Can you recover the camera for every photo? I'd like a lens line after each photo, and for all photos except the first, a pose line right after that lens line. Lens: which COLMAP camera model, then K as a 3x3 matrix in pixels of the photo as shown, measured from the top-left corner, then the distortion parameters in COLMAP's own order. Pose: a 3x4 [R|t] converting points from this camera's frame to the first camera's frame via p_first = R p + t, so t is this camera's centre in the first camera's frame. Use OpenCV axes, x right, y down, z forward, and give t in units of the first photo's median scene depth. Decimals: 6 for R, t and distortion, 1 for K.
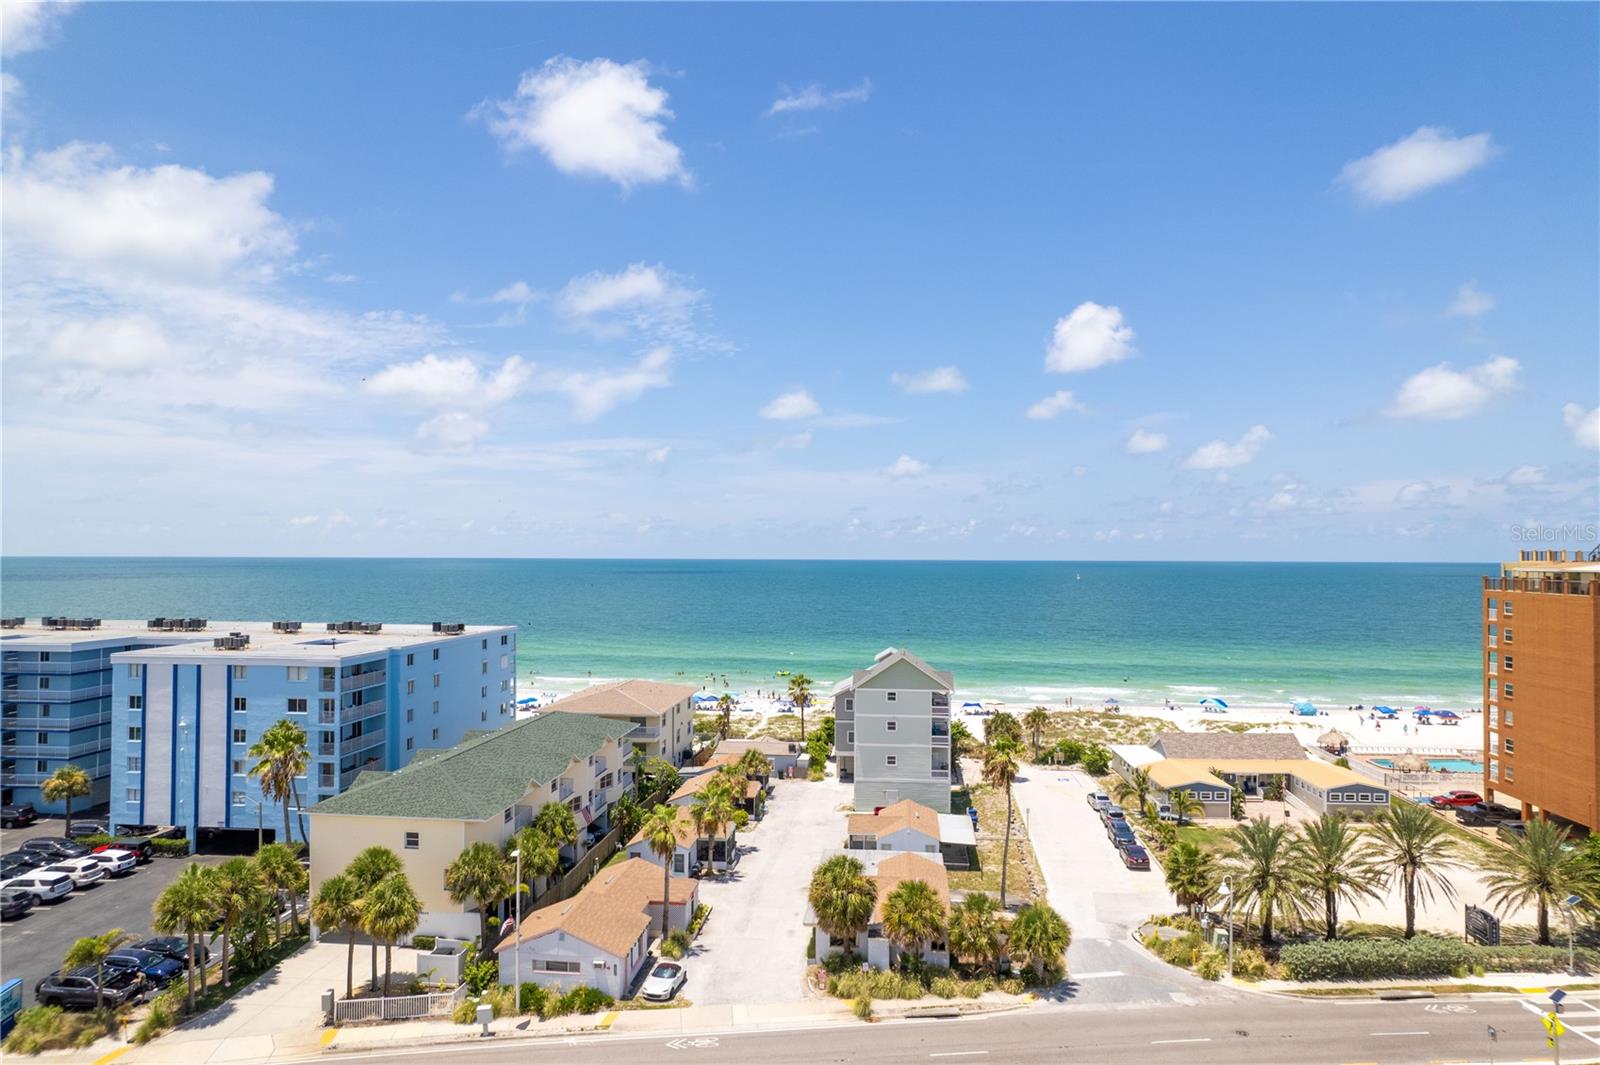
lens RADIAL K [[1031.7, 0, 808.9], [0, 1031.7, 510.1], [0, 0, 1]] dist [-0.069130, 0.067783]
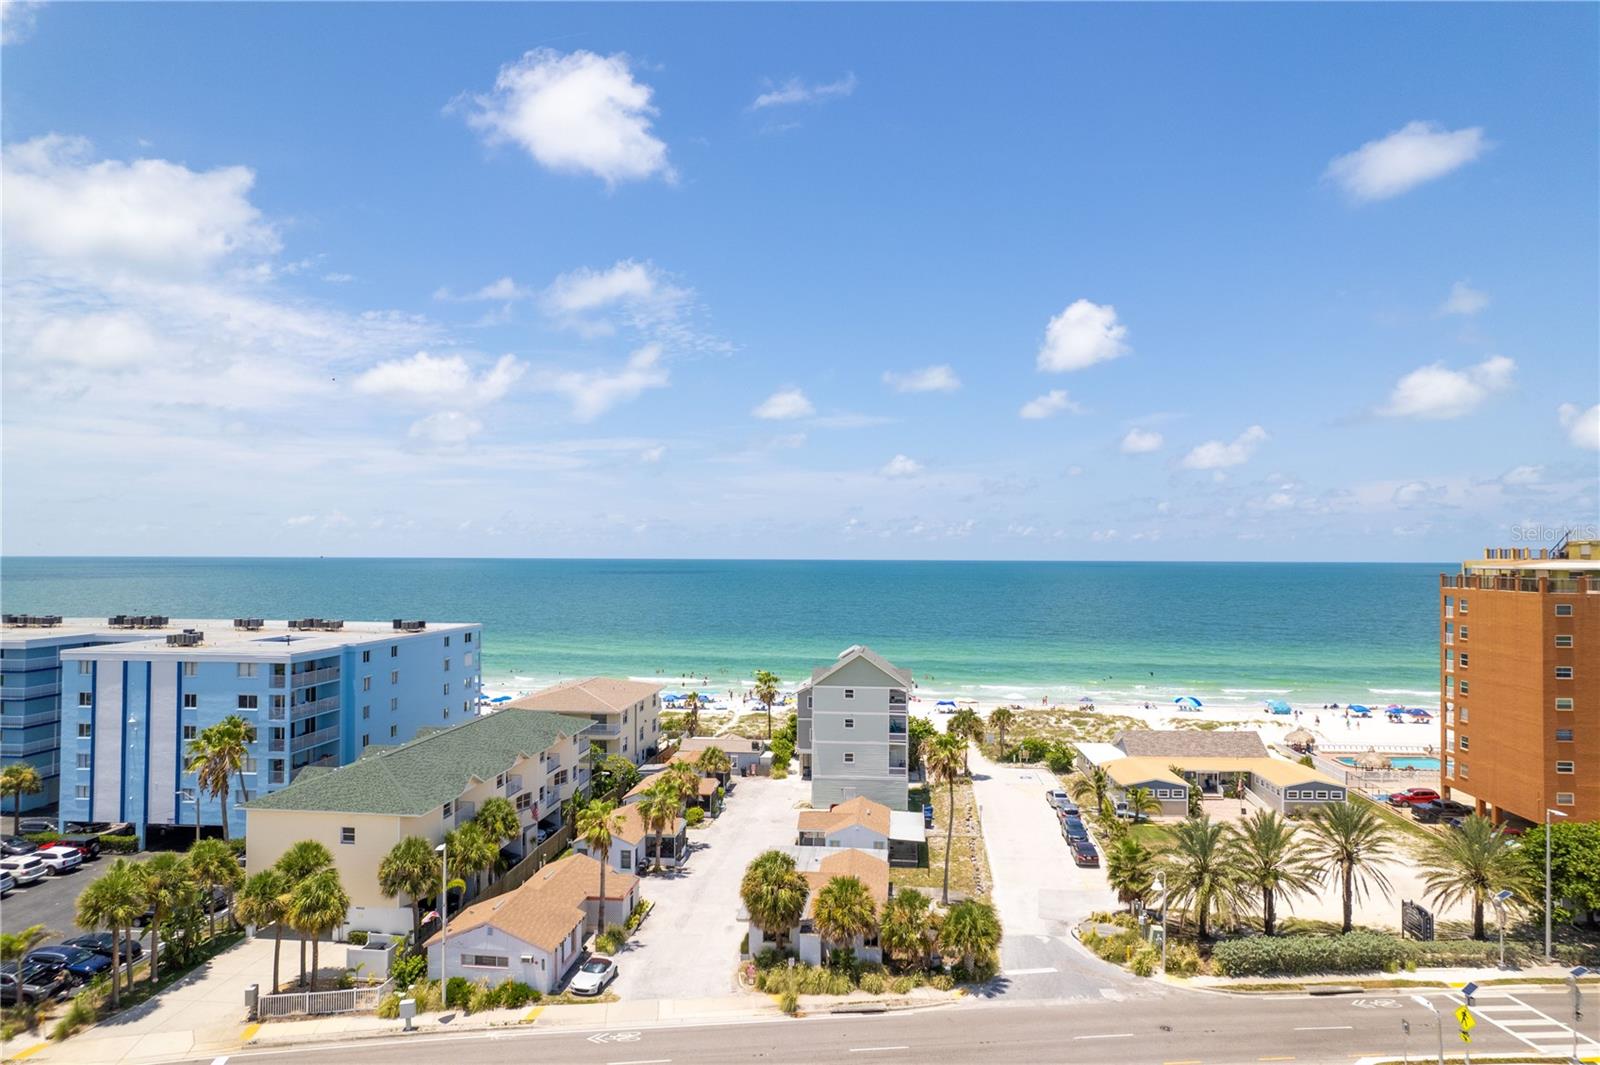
lens RADIAL K [[1031.7, 0, 808.4], [0, 1031.7, 519.3], [0, 0, 1]] dist [-0.069130, 0.067783]
pose [[1.000000, 0.000351, 0.000631, 0.047812], [-0.000356, 0.999962, 0.008765, 0.003602], [-0.000628, -0.008765, 0.999961, 0.003176]]
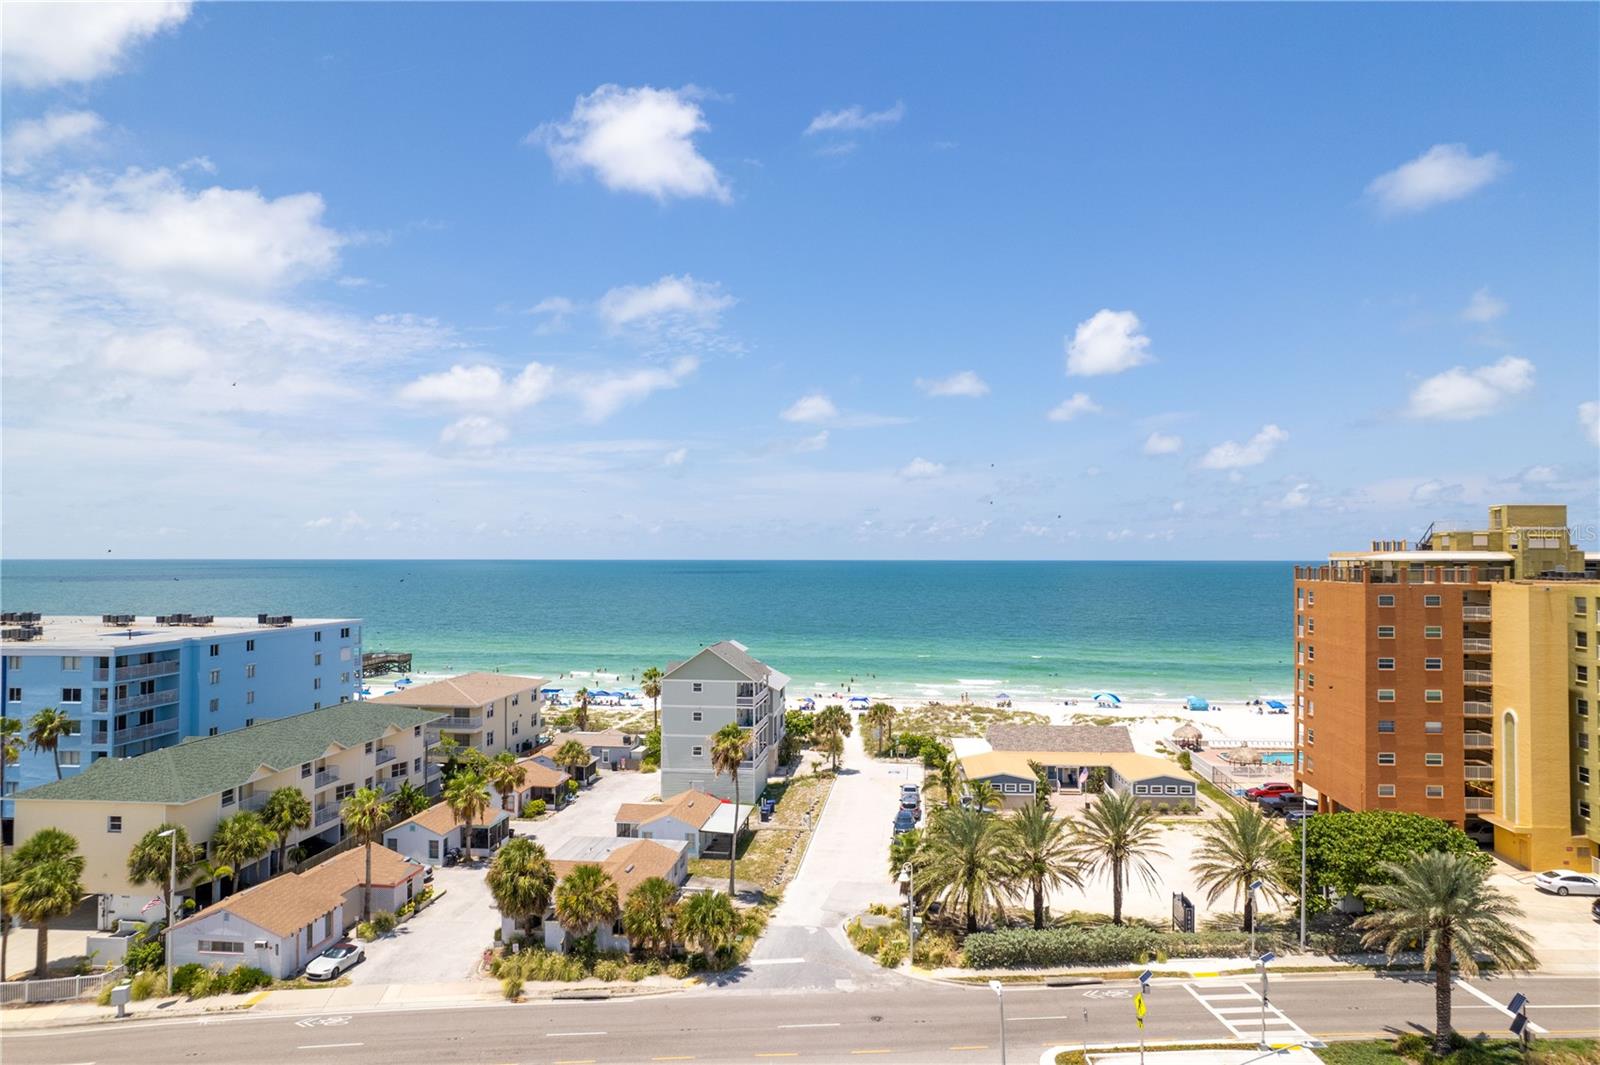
lens RADIAL K [[1031.7, 0, 810.7], [0, 1031.7, 536.9], [0, 0, 1]] dist [-0.069130, 0.067783]
pose [[0.999896, -0.003123, -0.014115, 0.243242], [0.003472, 0.999686, 0.024798, 0.013309], [0.014033, -0.024844, 0.999593, 0.009768]]
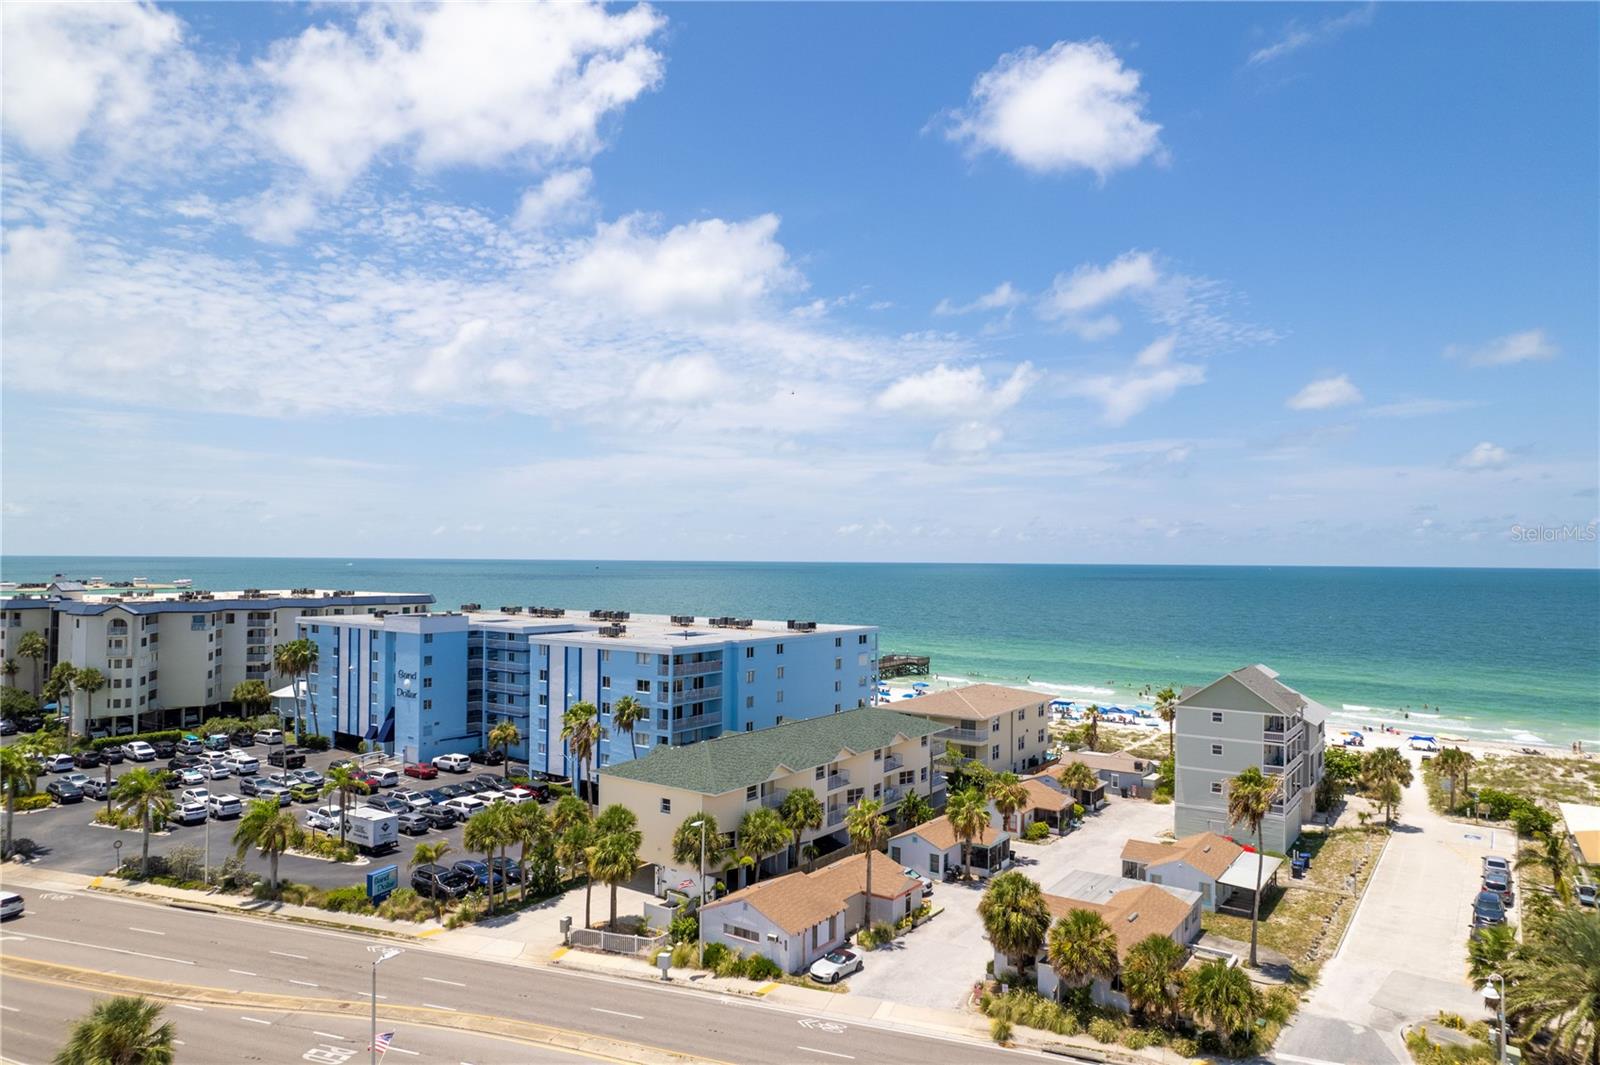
lens RADIAL K [[1031.7, 0, 806.5], [0, 1031.7, 553.2], [0, 0, 1]] dist [-0.069130, 0.067783]
pose [[0.871422, 0.000091, -0.490534, 0.243487], [0.017663, 0.999346, 0.031562, 0.004840], [0.490216, -0.036168, 0.870850, 0.063693]]
